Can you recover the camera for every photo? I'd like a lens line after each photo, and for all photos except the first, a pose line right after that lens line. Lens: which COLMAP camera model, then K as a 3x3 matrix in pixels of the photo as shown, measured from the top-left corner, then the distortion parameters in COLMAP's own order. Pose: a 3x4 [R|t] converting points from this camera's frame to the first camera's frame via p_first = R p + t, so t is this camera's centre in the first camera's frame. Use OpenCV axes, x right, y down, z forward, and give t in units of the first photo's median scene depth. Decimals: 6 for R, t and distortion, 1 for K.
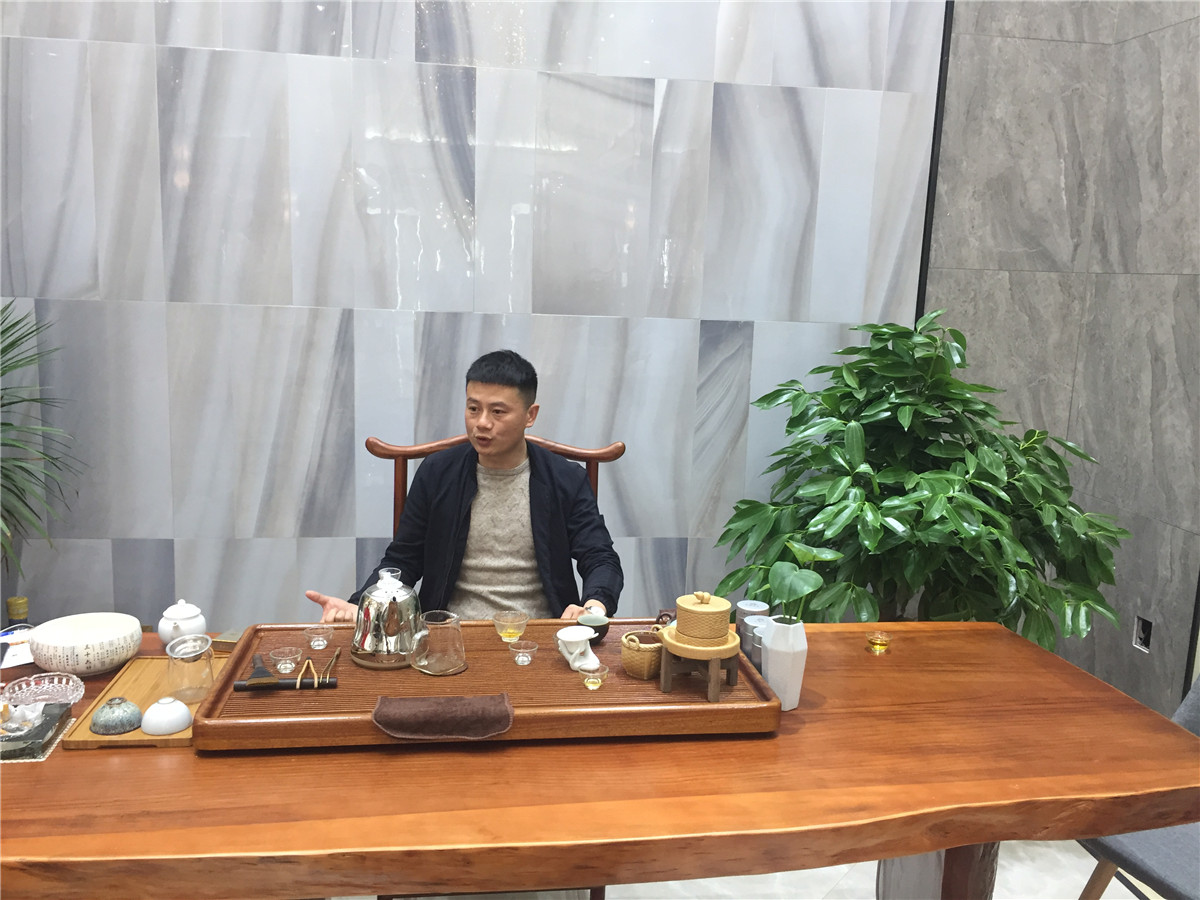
lens RADIAL K [[1025.6, 0, 600.0], [0, 1025.6, 450.0], [0, 0, 1]] dist [0.091520, -0.120688]
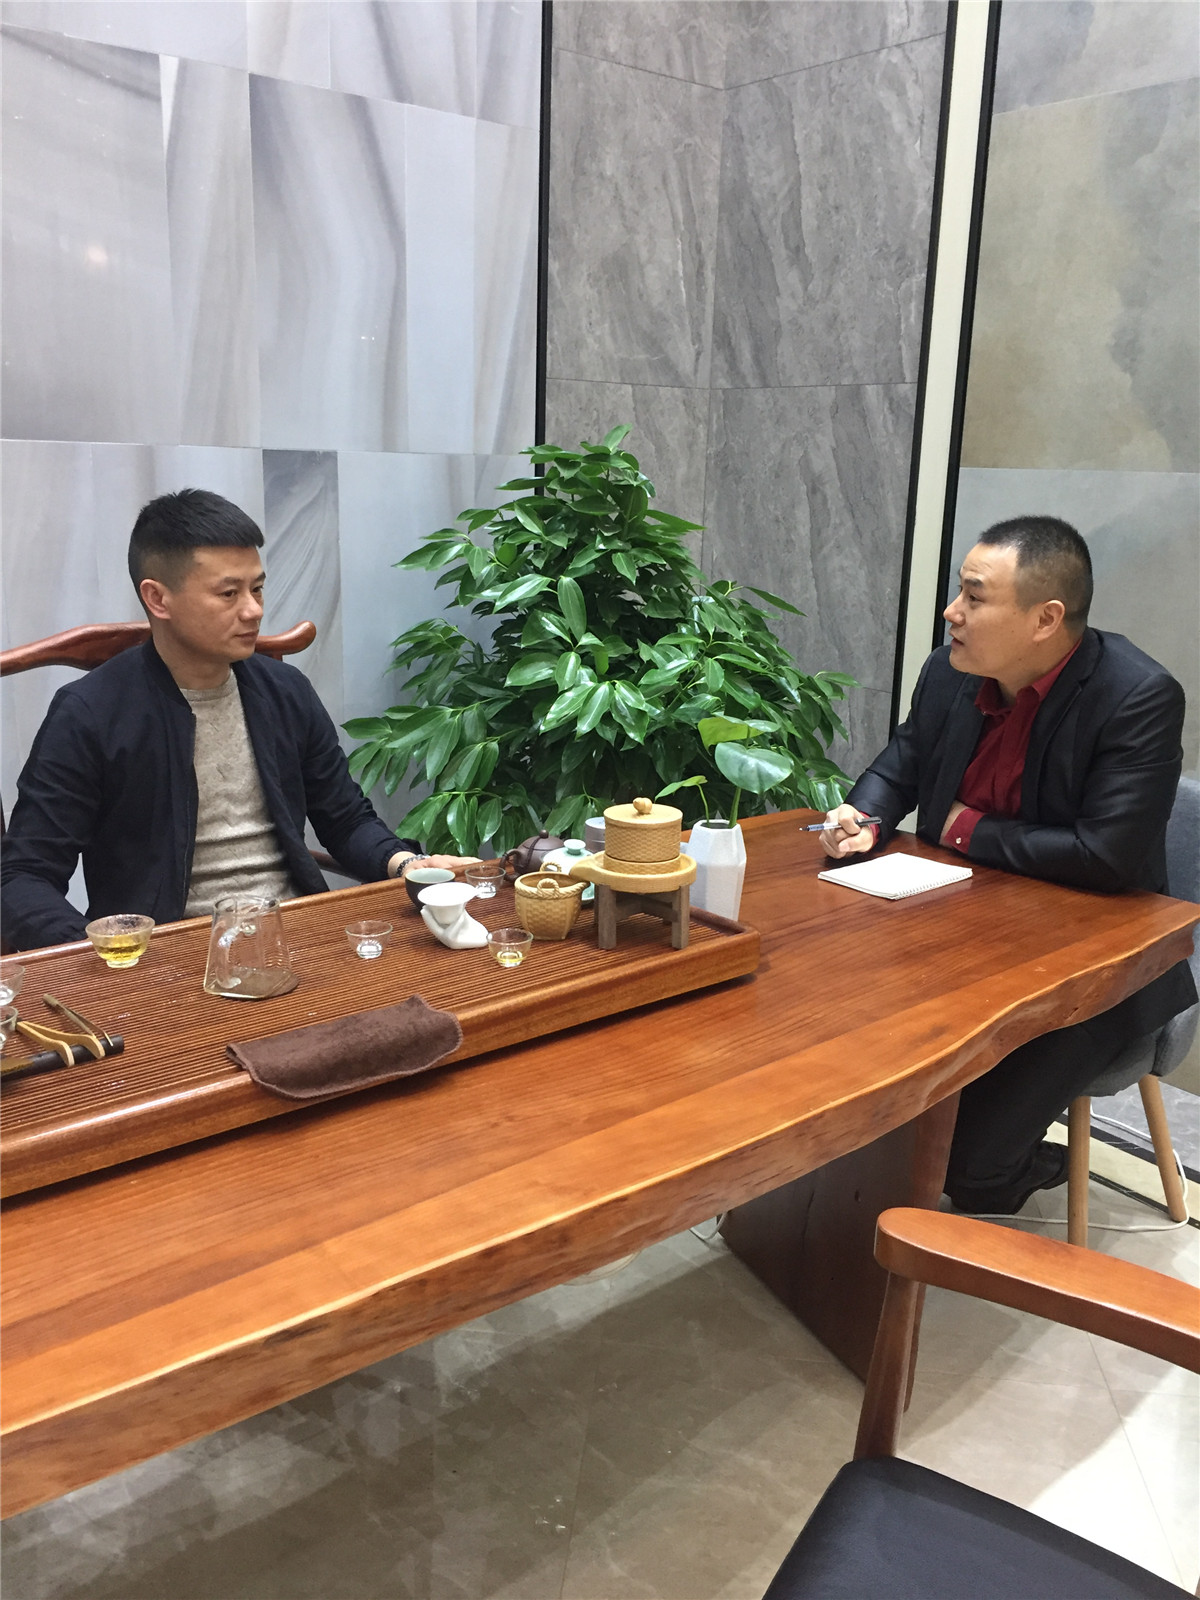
lens RADIAL K [[1367.4, 0, 600.0], [0, 1367.4, 800.0], [0, 0, 1]] dist [0.091520, -0.120688]
pose [[0.858559, -0.137896, 0.493823, -0.191729], [0.092602, 0.989019, 0.115177, 0.015540], [-0.504283, -0.053158, 0.861901, 0.112387]]
